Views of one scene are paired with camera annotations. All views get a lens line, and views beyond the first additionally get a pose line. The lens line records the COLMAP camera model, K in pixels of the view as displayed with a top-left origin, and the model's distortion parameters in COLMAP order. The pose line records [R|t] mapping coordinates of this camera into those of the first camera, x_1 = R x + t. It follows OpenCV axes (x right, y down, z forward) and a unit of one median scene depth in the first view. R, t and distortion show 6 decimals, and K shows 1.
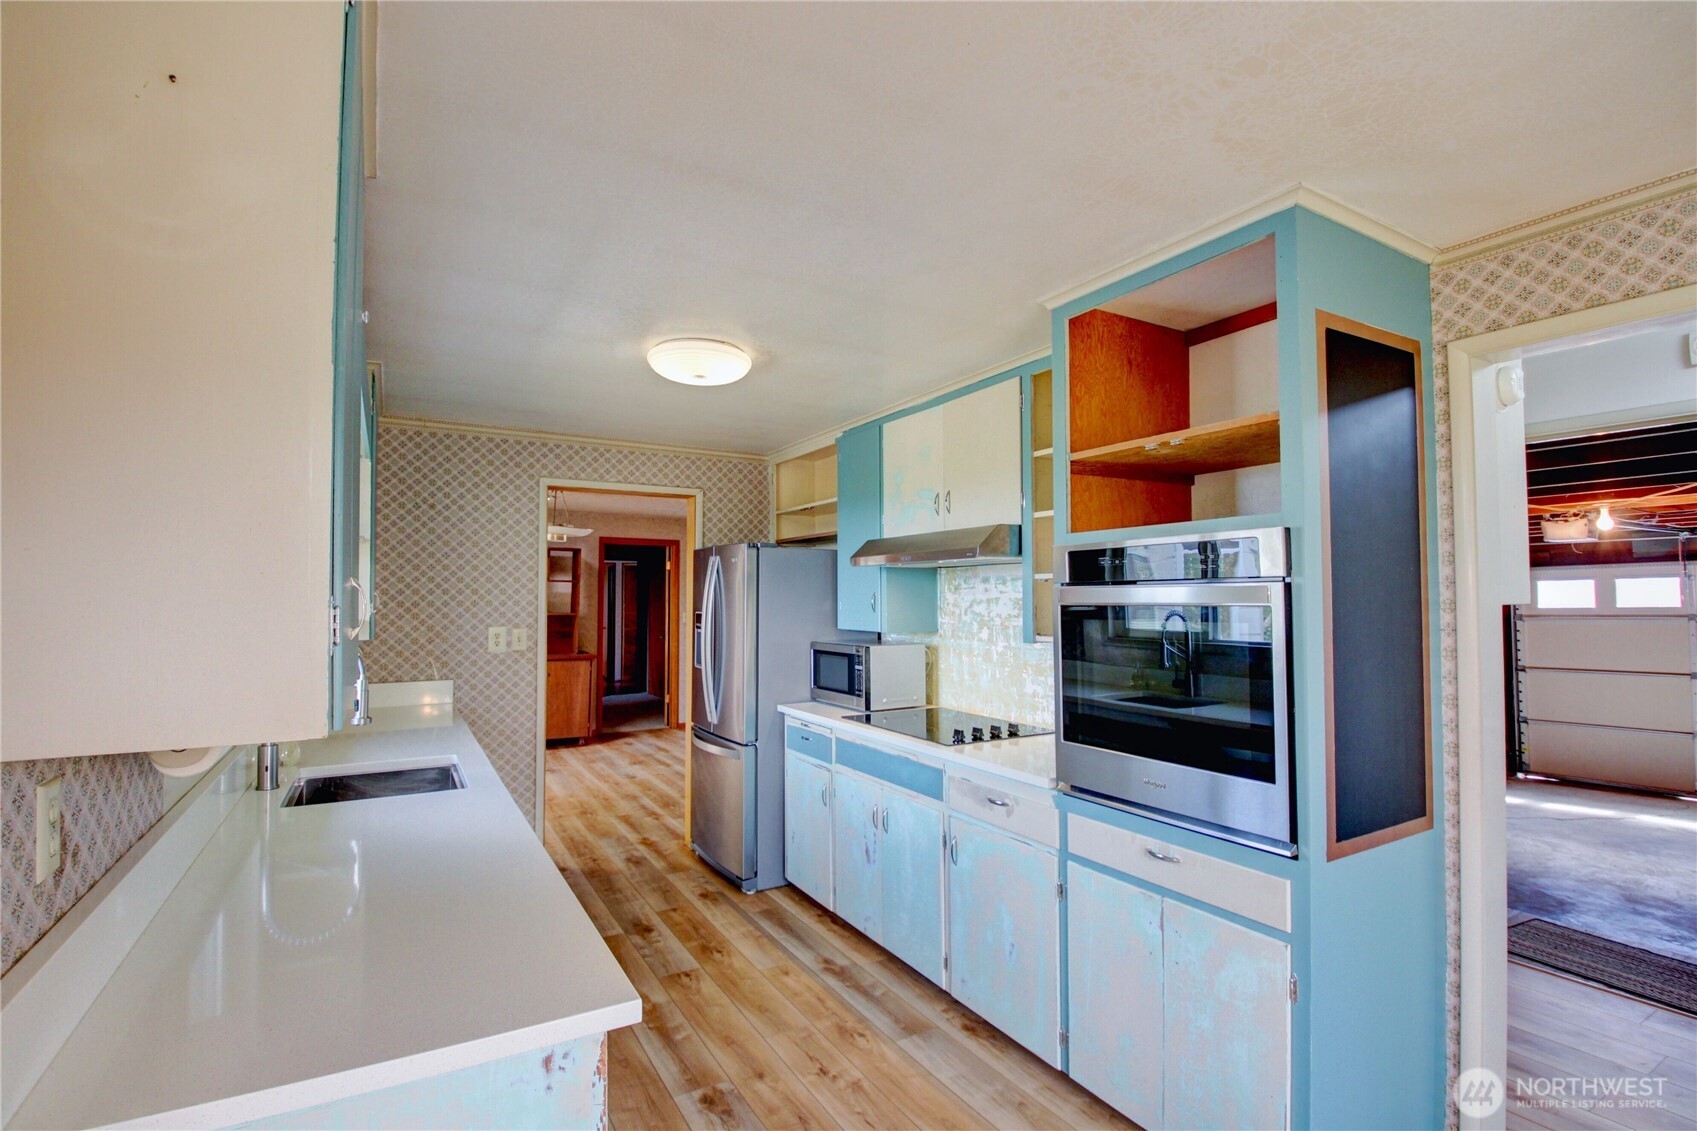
lens RADIAL K [[782.2, 0, 842.8], [0, 782.2, 569.9], [0, 0, 1]] dist [0.030519, -0.042326]
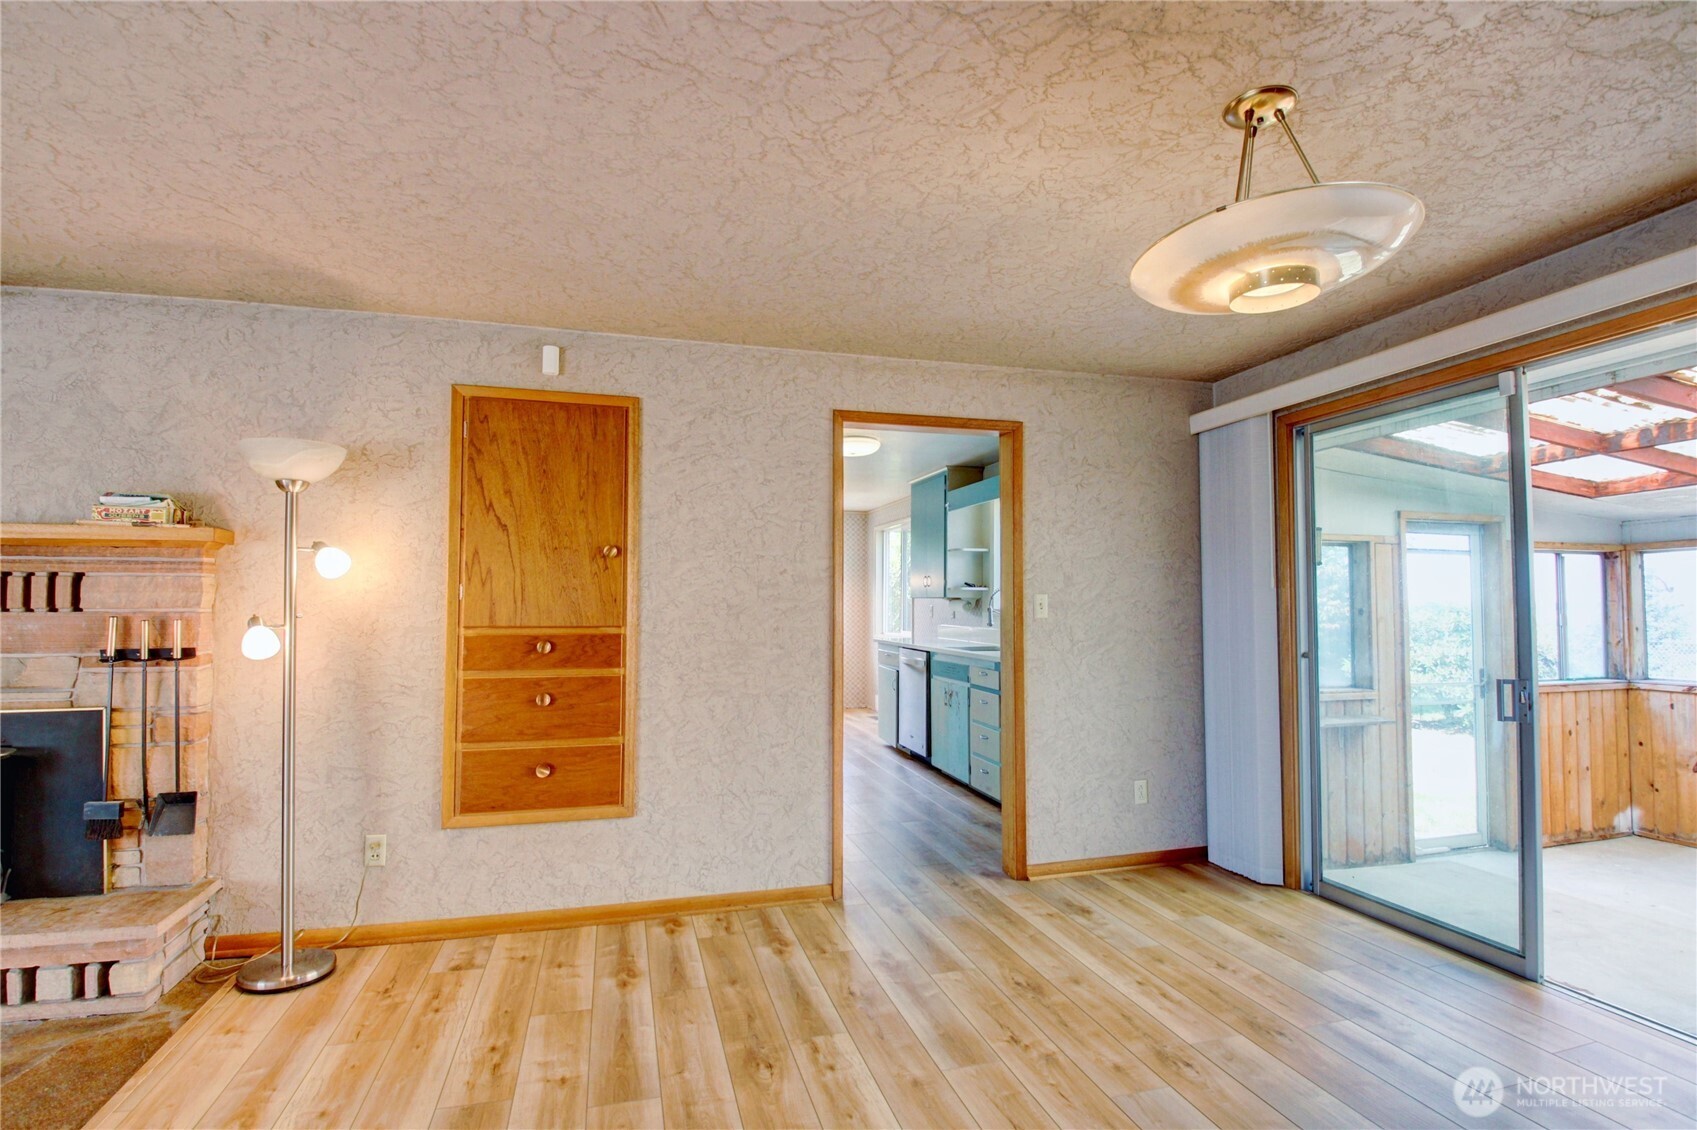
lens RADIAL K [[823.7, 0, 838.5], [0, 823.7, 568.1], [0, 0, 1]] dist [0.021680, -0.028534]
pose [[-0.966590, 0.015129, 0.255881, -0.477967], [-0.004955, 0.996967, -0.077665, 0.128412], [-0.256280, -0.076338, -0.963583, 2.124929]]
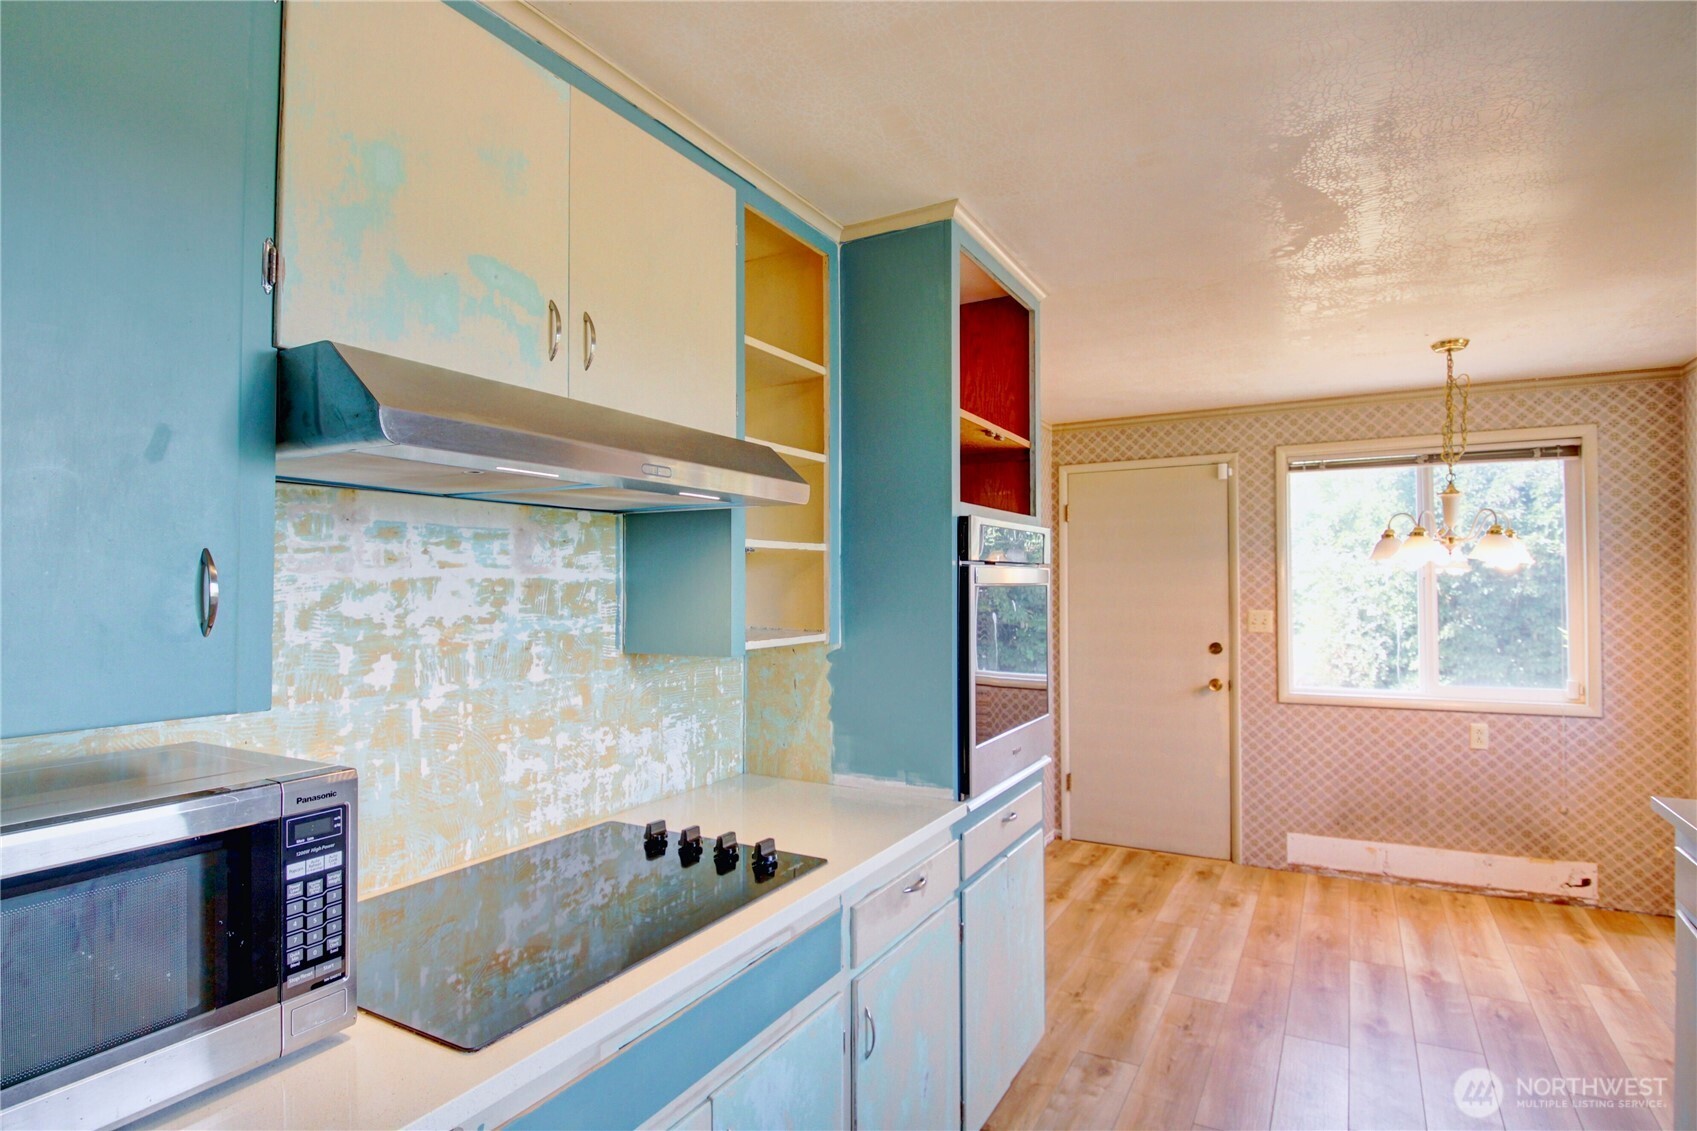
lens RADIAL K [[890.0, 0, 842.2], [0, 890.0, 569.4], [0, 0, 1]] dist [0.015862, -0.031375]
pose [[-0.505186, 0.019155, 0.862798, -0.277227], [-0.022789, 0.999109, -0.035525, 0.038263], [-0.862709, -0.037609, -0.504300, 0.940696]]
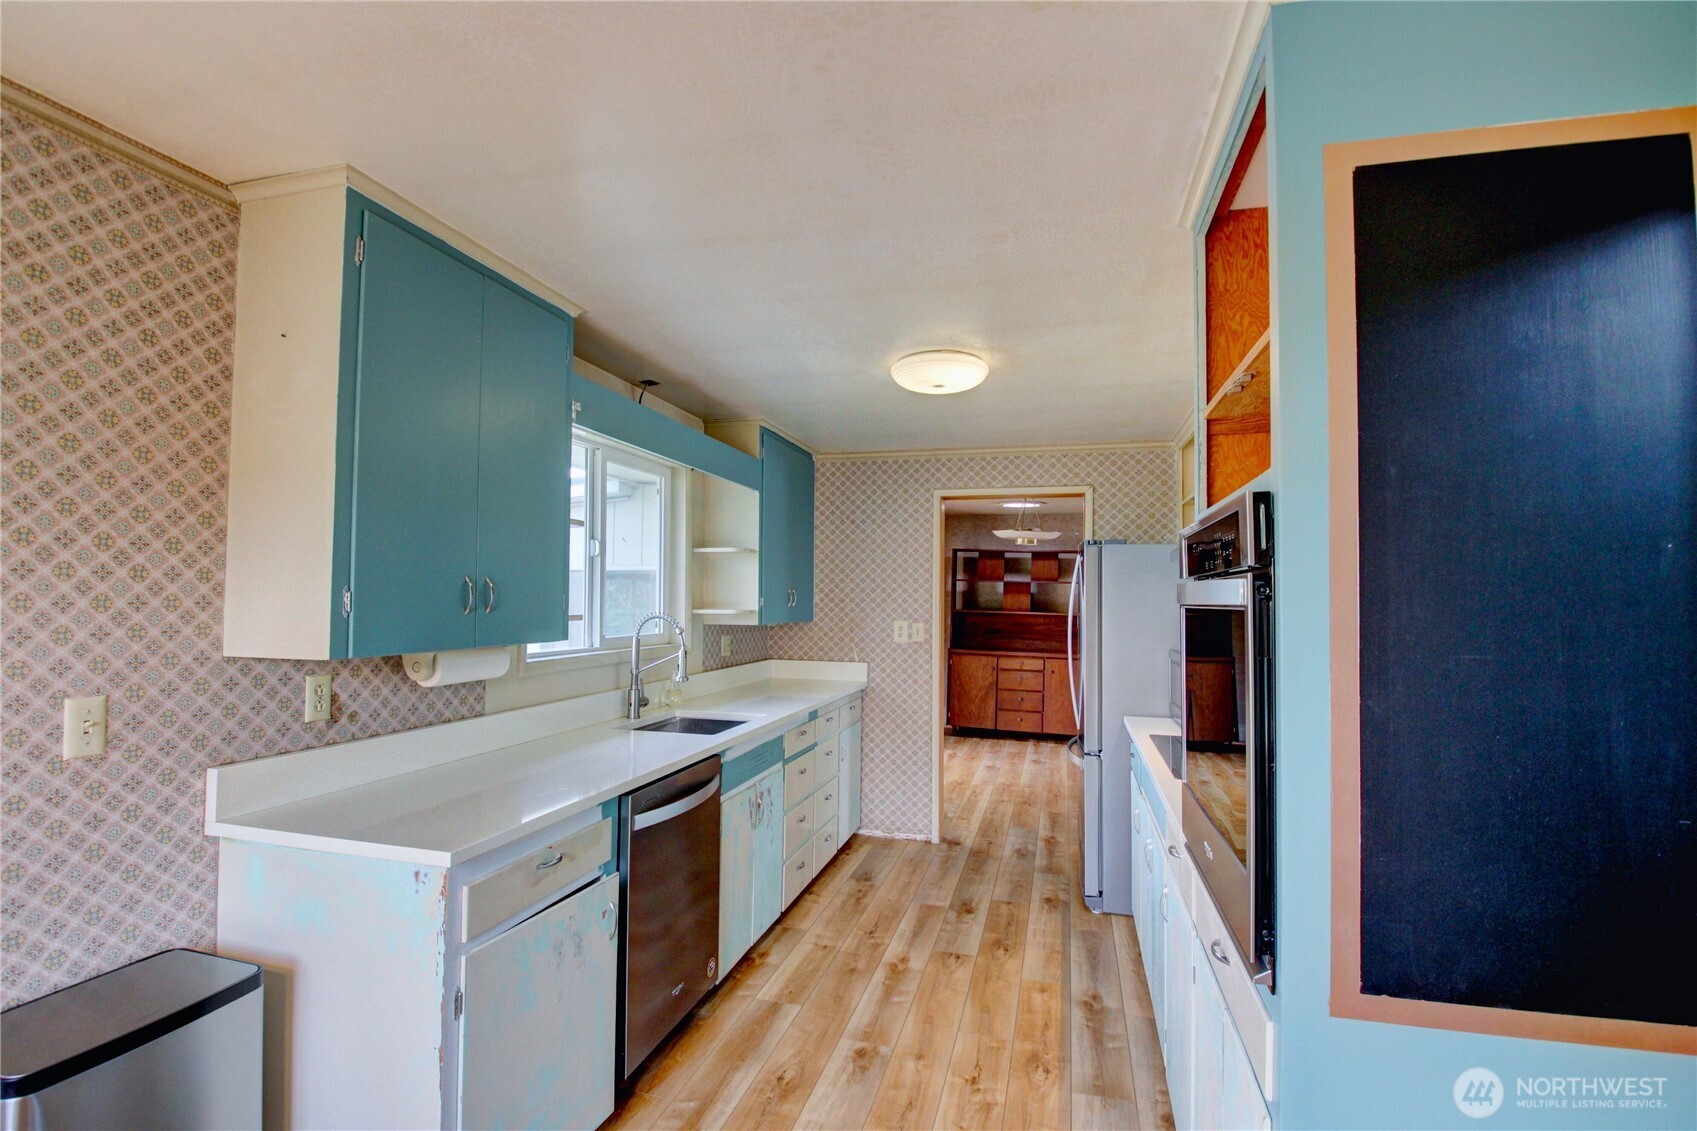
lens RADIAL K [[782.2, 0, 842.8], [0, 782.2, 569.9], [0, 0, 1]] dist [0.030519, -0.042326]
pose [[0.700814, -0.016047, -0.713164, 0.351684], [0.012189, 0.999870, -0.010521, 0.008252], [0.713240, -0.001320, 0.700919, 0.126212]]
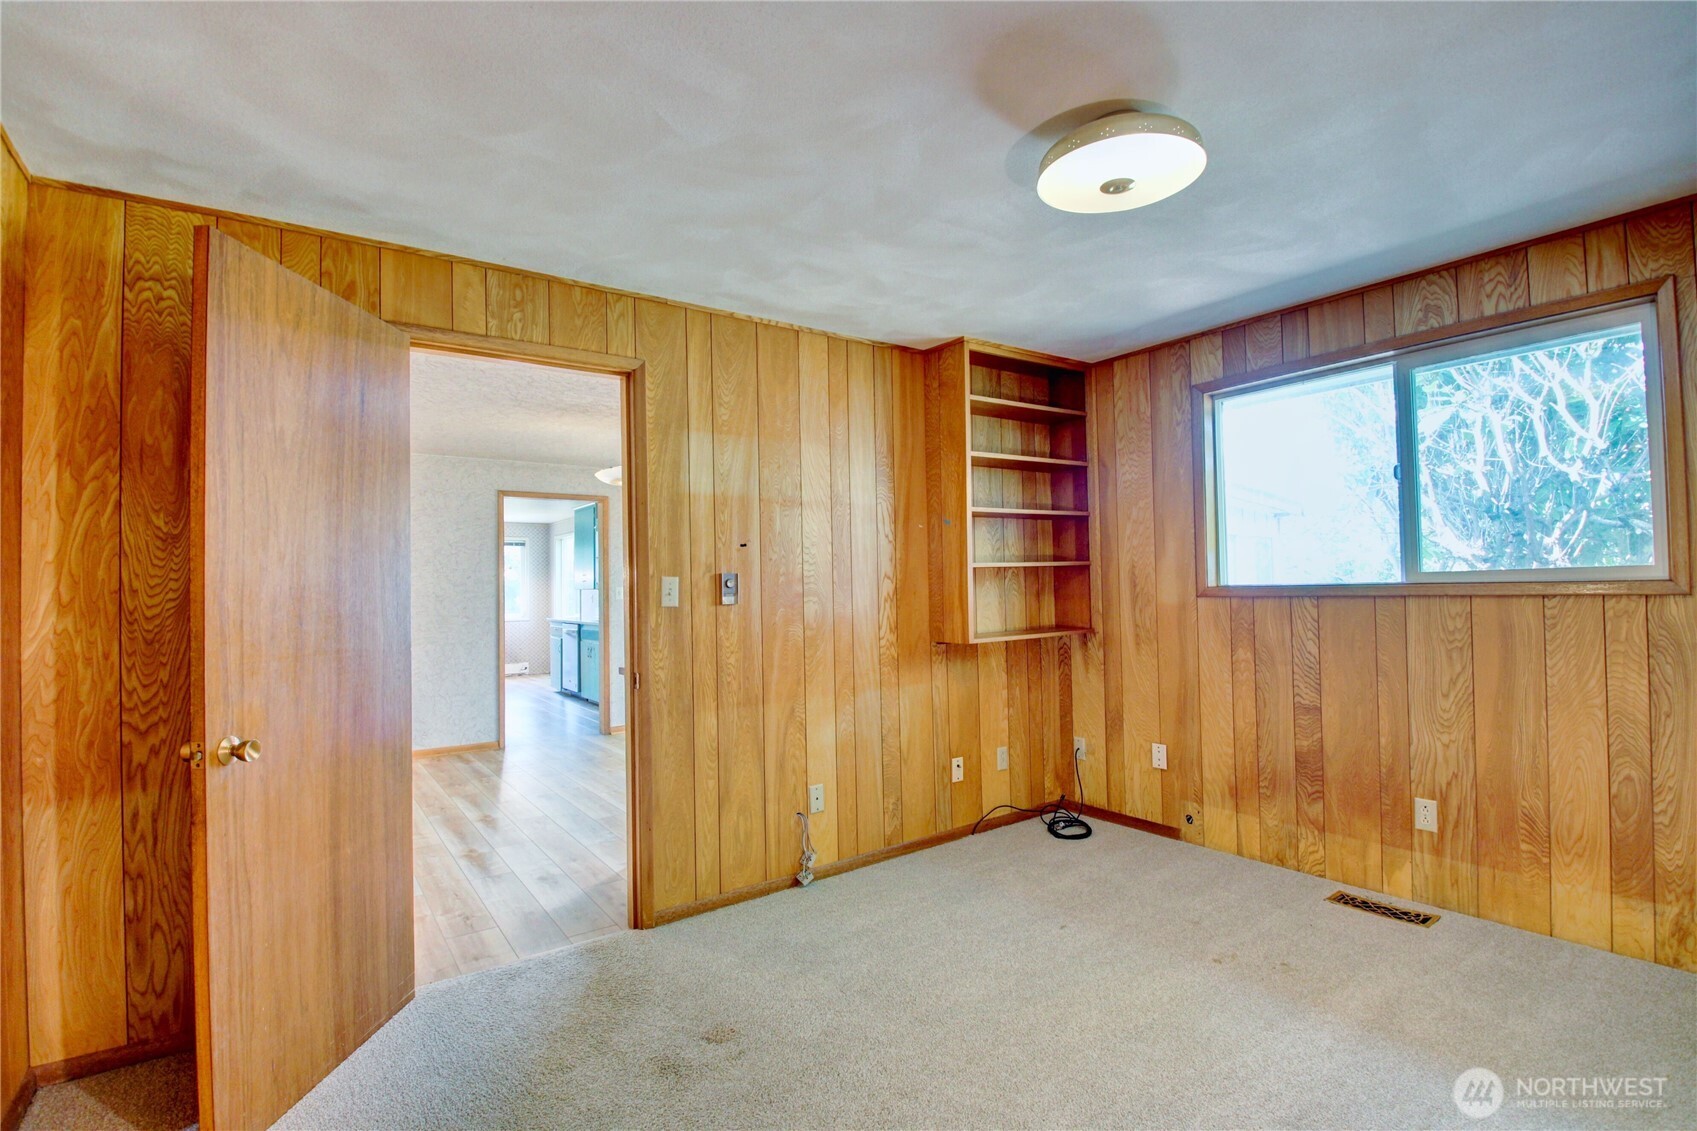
lens RADIAL K [[784.7, 0, 837.3], [0, 784.7, 569.2], [0, 0, 1]] dist [-0.002127, -0.017420]
pose [[-0.995670, 0.020549, -0.090663, -0.780887], [0.025887, 0.997975, -0.058104, 0.157193], [0.089286, -0.060199, -0.994185, 2.898509]]
